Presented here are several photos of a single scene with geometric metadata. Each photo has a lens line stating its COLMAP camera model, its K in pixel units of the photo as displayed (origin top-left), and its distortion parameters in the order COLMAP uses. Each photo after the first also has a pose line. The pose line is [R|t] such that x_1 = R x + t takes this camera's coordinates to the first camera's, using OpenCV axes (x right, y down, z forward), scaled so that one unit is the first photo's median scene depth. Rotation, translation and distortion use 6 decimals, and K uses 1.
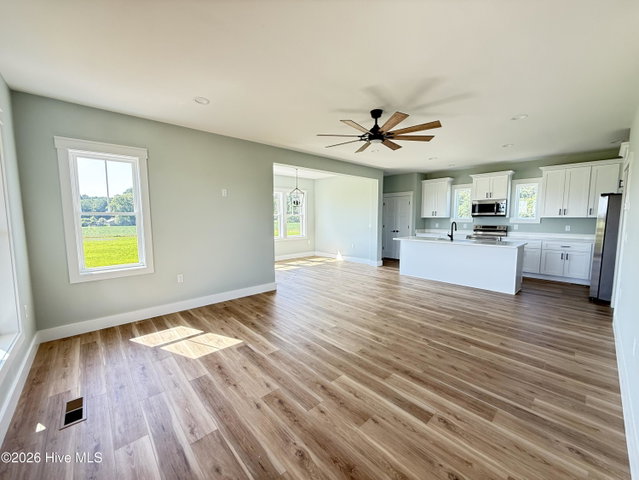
lens RADIAL K [[252.3, 0, 318.1], [0, 252.3, 239.6], [0, 0, 1]] dist [-0.000017, 0.000024]
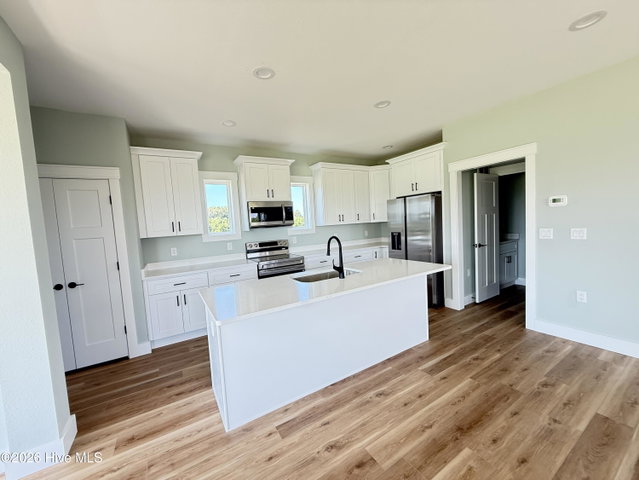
lens RADIAL K [[253.9, 0, 316.6], [0, 253.9, 239.2], [0, 0, 1]] dist [0.000023, -0.000174]
pose [[0.196093, -0.072304, 0.977916, 0.123497], [0.147149, 0.988155, 0.043554, -0.124523], [-0.969482, 0.135358, 0.204409, 1.294582]]
